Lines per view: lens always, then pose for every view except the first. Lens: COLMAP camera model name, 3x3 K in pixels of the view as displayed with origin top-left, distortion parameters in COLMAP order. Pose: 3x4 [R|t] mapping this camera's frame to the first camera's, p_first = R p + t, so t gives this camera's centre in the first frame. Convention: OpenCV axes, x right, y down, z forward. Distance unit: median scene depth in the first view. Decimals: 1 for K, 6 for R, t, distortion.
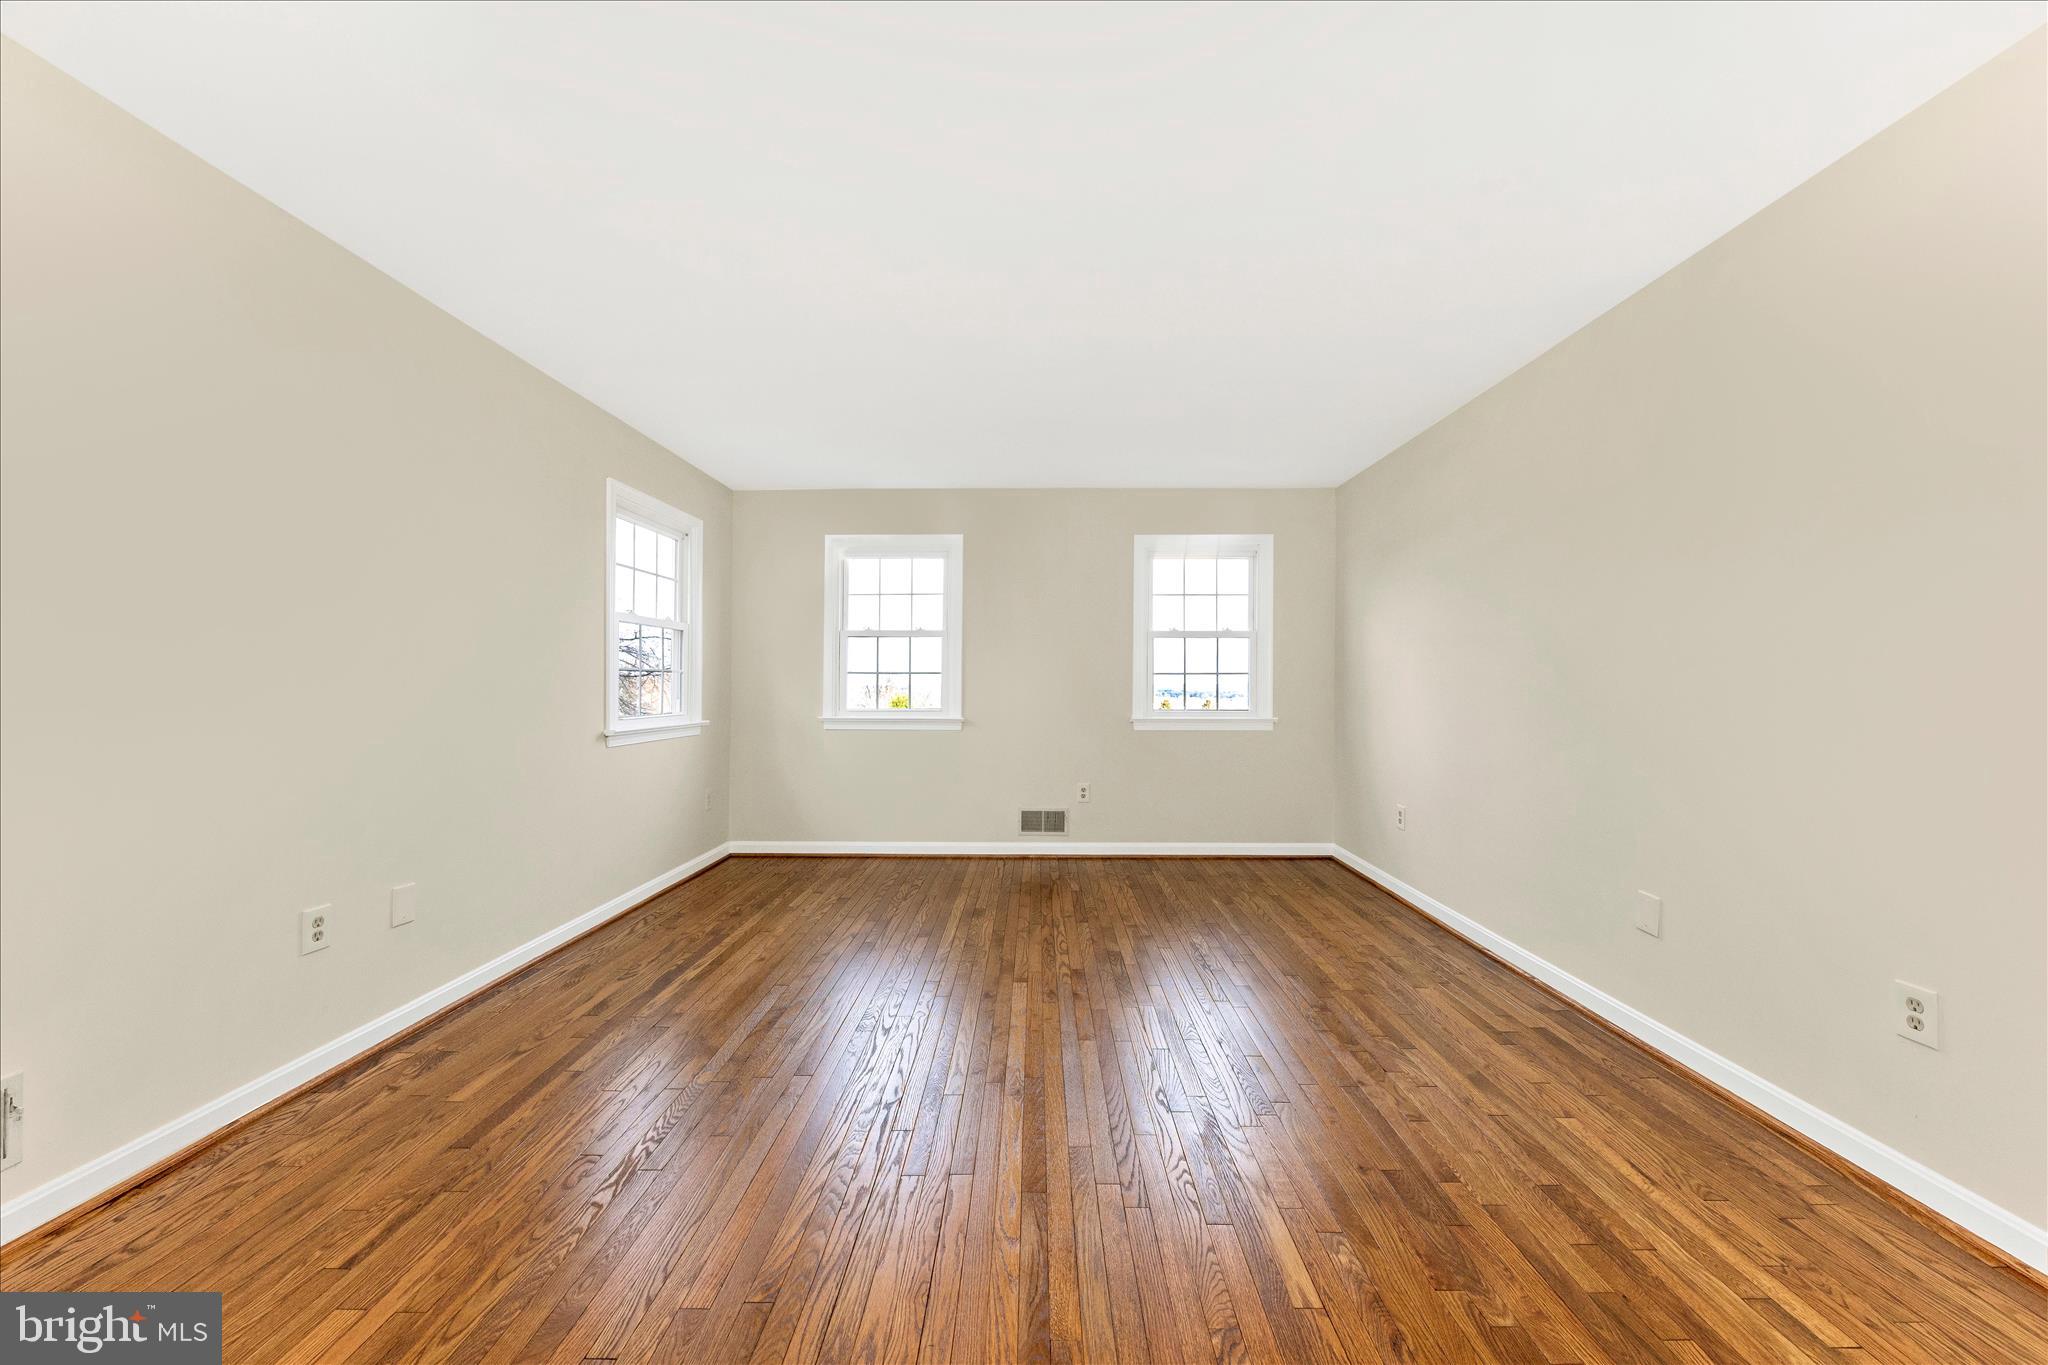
lens RADIAL K [[753.2, 0, 1020.2], [0, 753.2, 687.8], [0, 0, 1]] dist [0.001377, -0.000314]
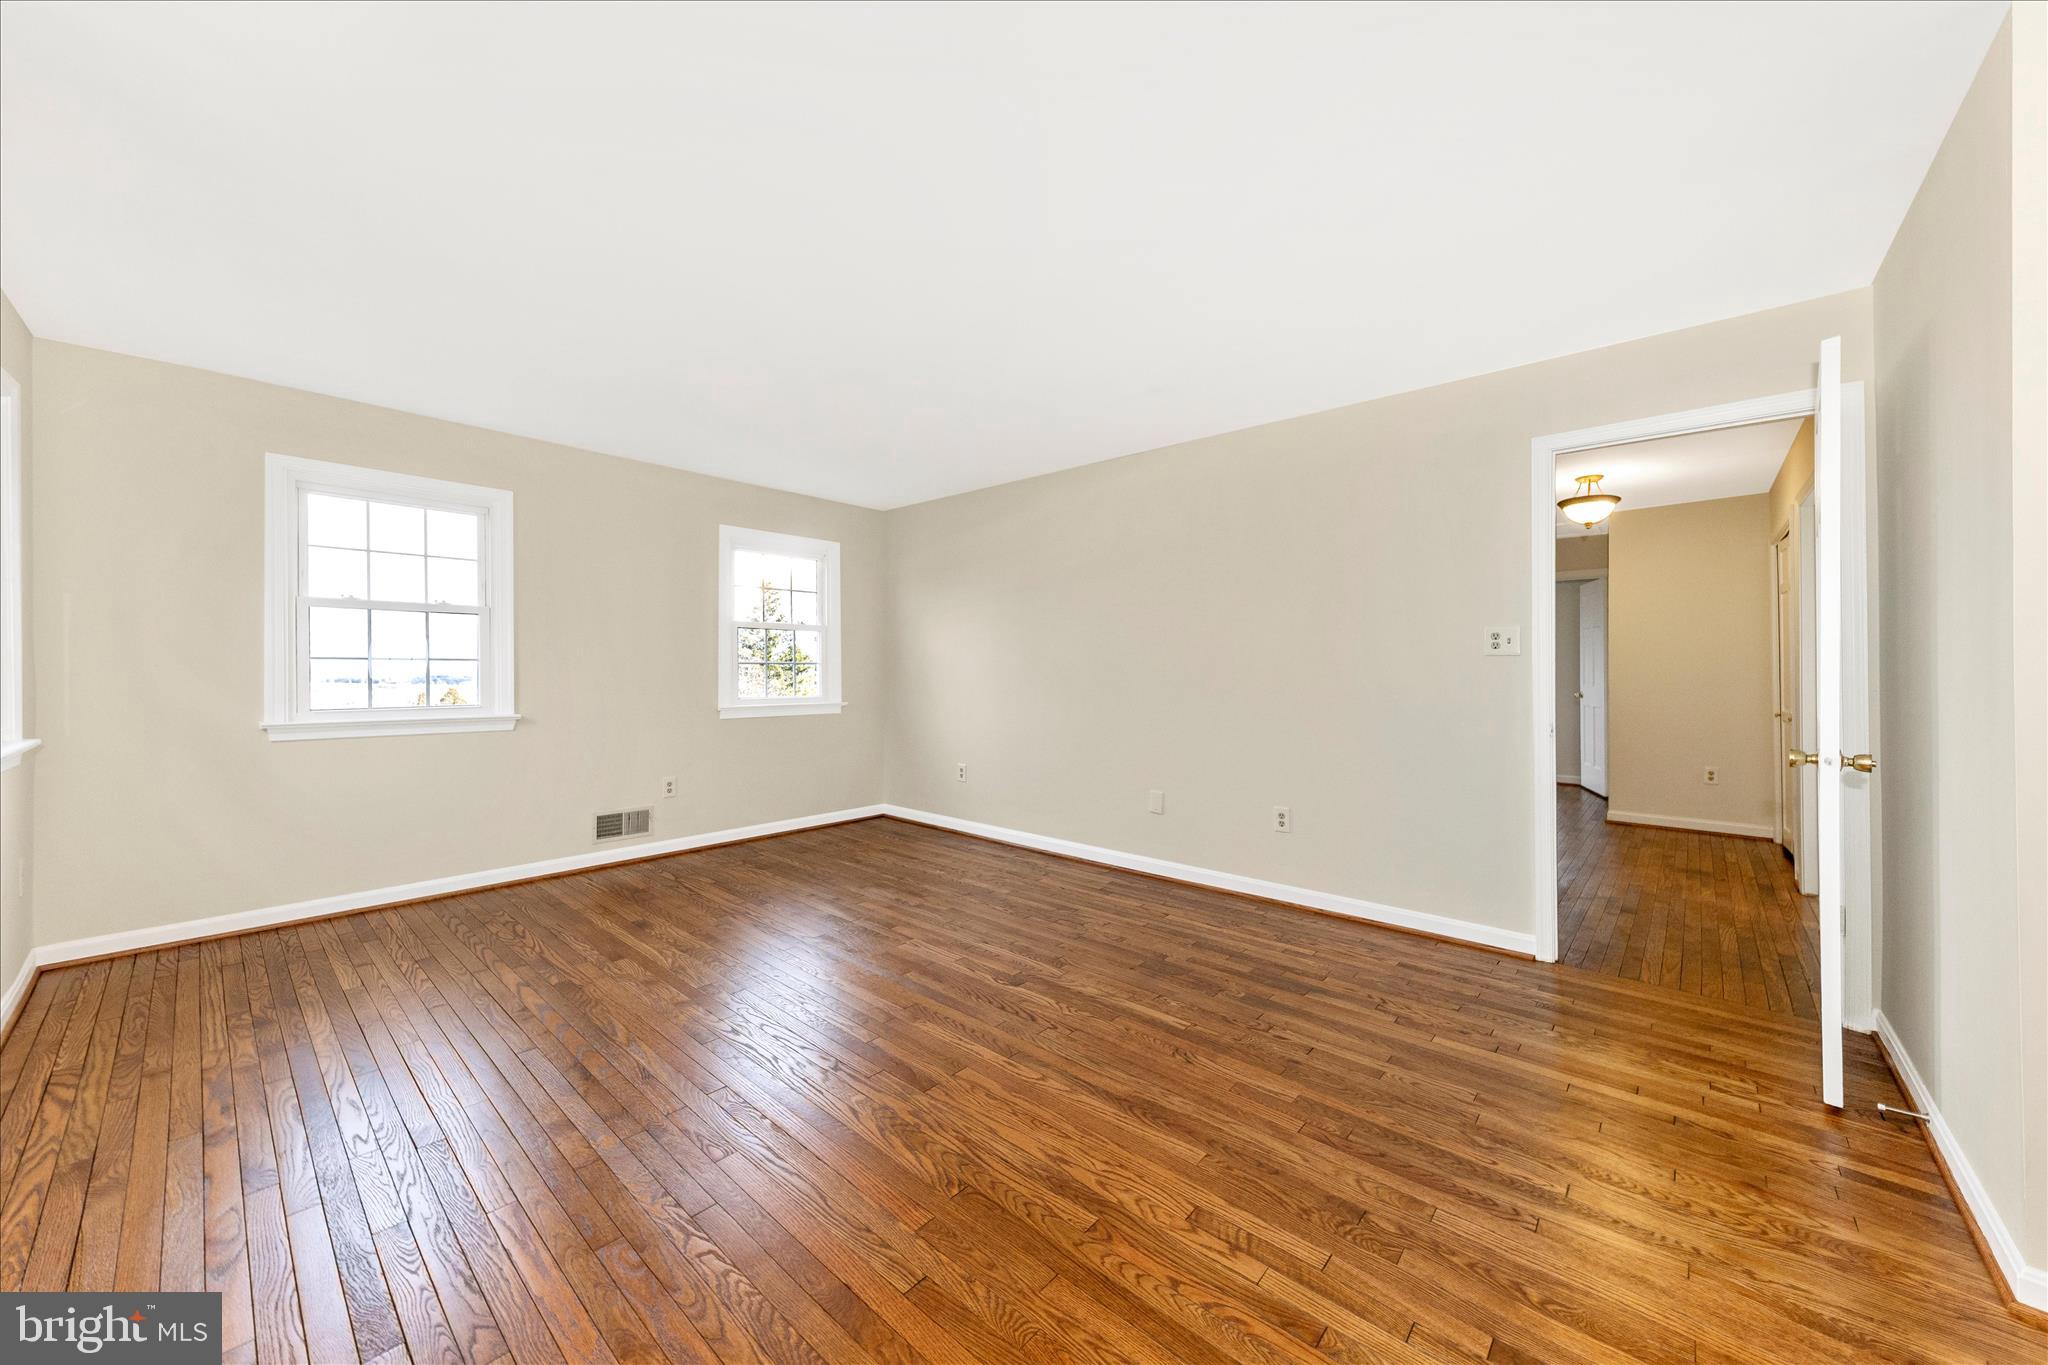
lens RADIAL K [[735.8, 0, 1030.1], [0, 735.8, 683.0], [0, 0, 1]] dist [0.004640, -0.000147]
pose [[0.651886, -0.011659, 0.758228, -0.352286], [0.003366, 0.999916, 0.012481, -0.003496], [-0.758310, -0.005584, 0.651870, 0.046407]]
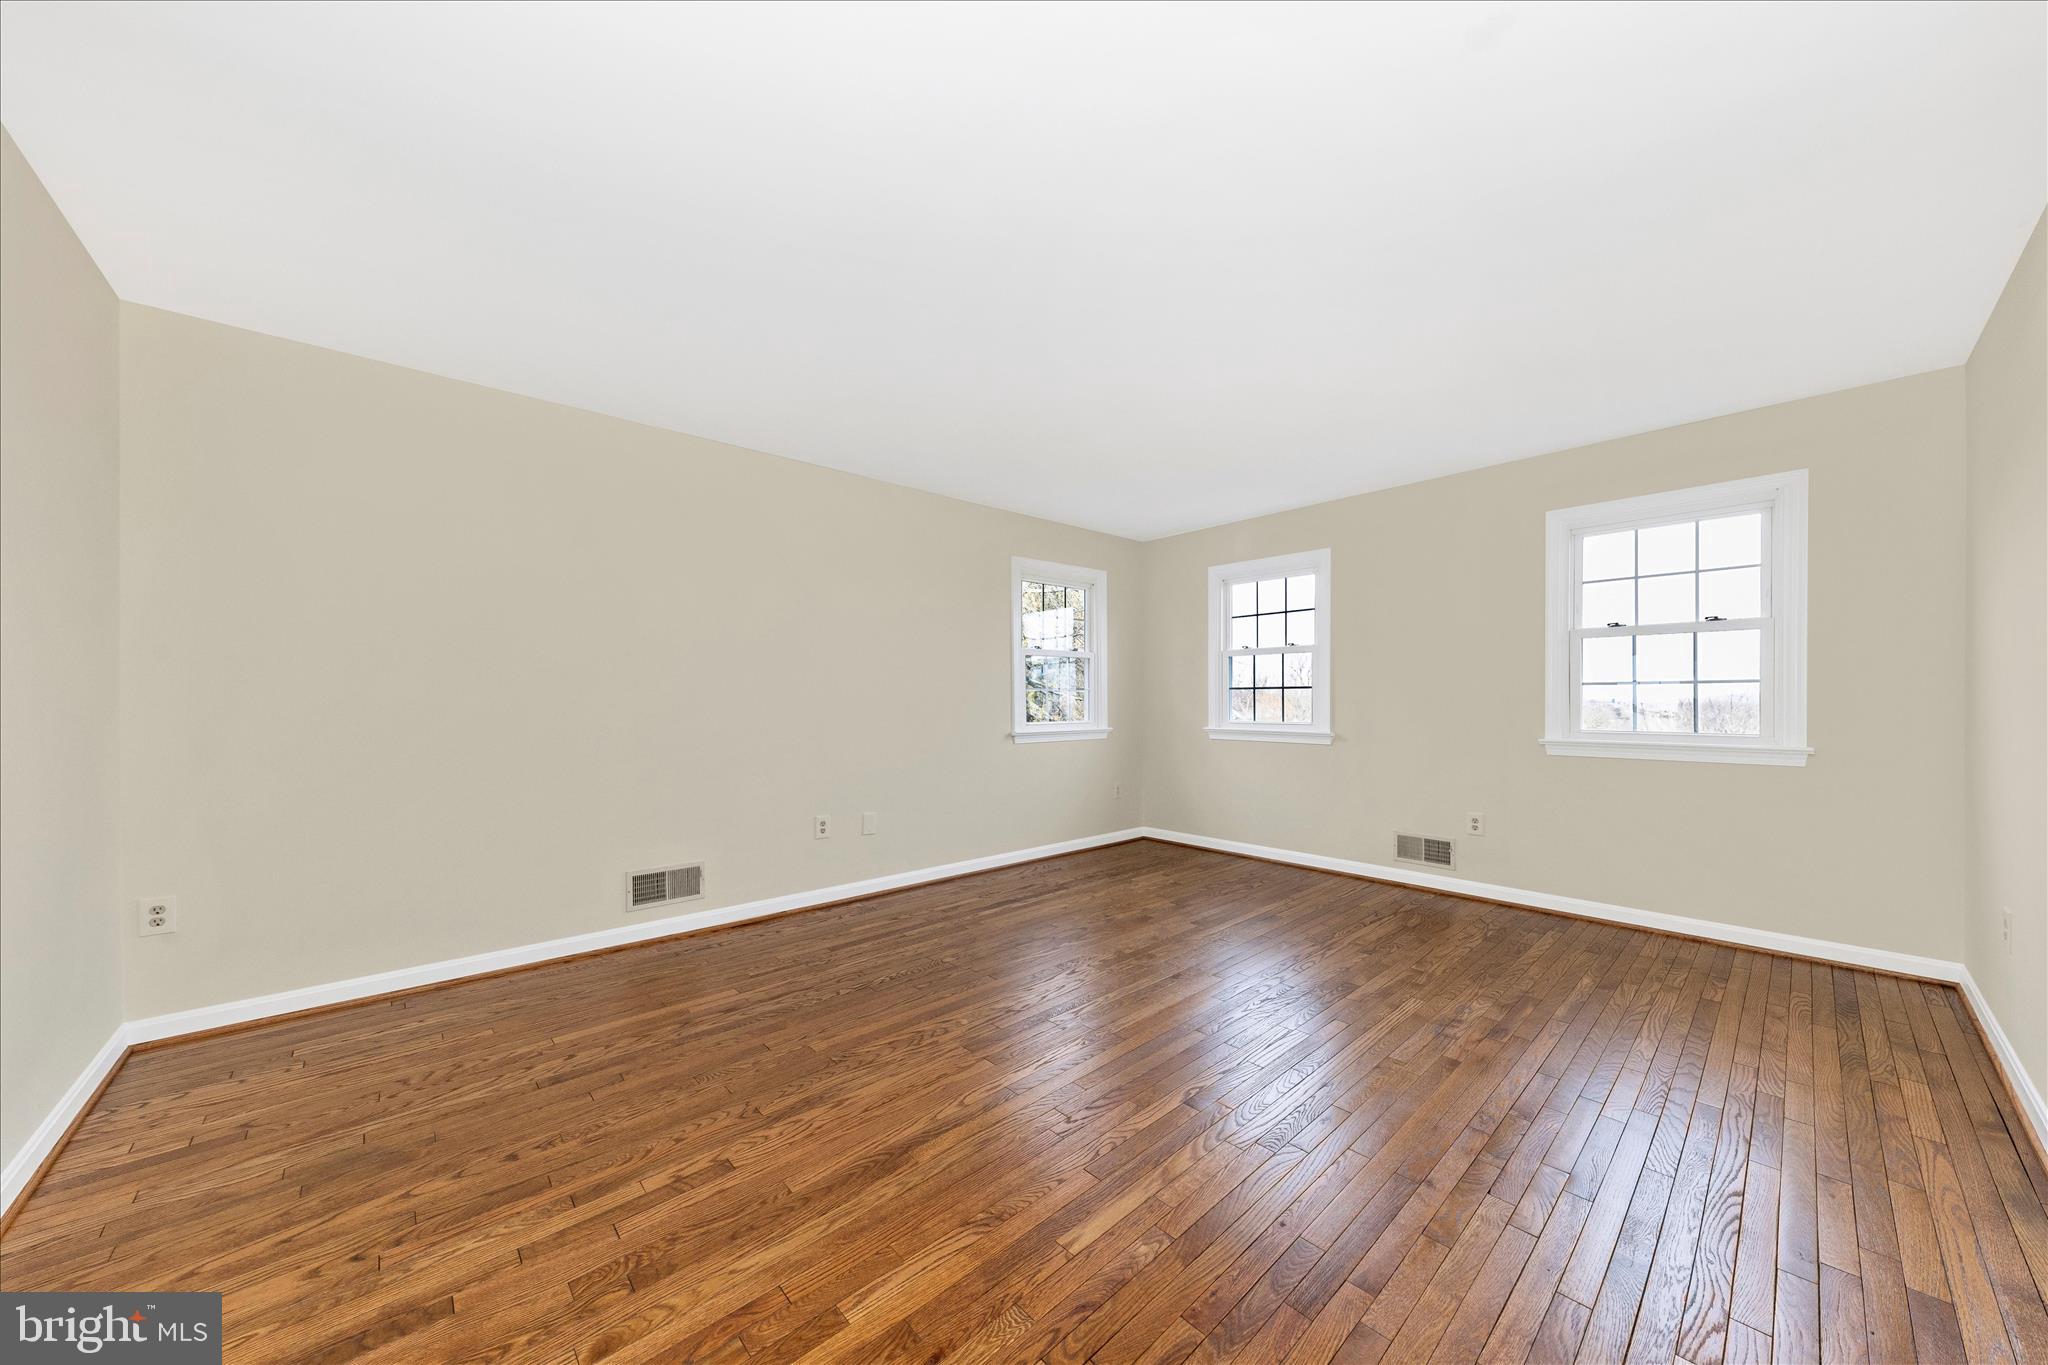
lens RADIAL K [[692.4, 0, 1002.9], [0, 692.4, 715.1], [0, 0, 1]] dist [0.031632, -0.008311]
pose [[0.674820, 0.015299, -0.737824, 0.336655], [0.001035, 0.999765, 0.021676, -0.003776], [0.737982, -0.015391, 0.674645, 0.067444]]
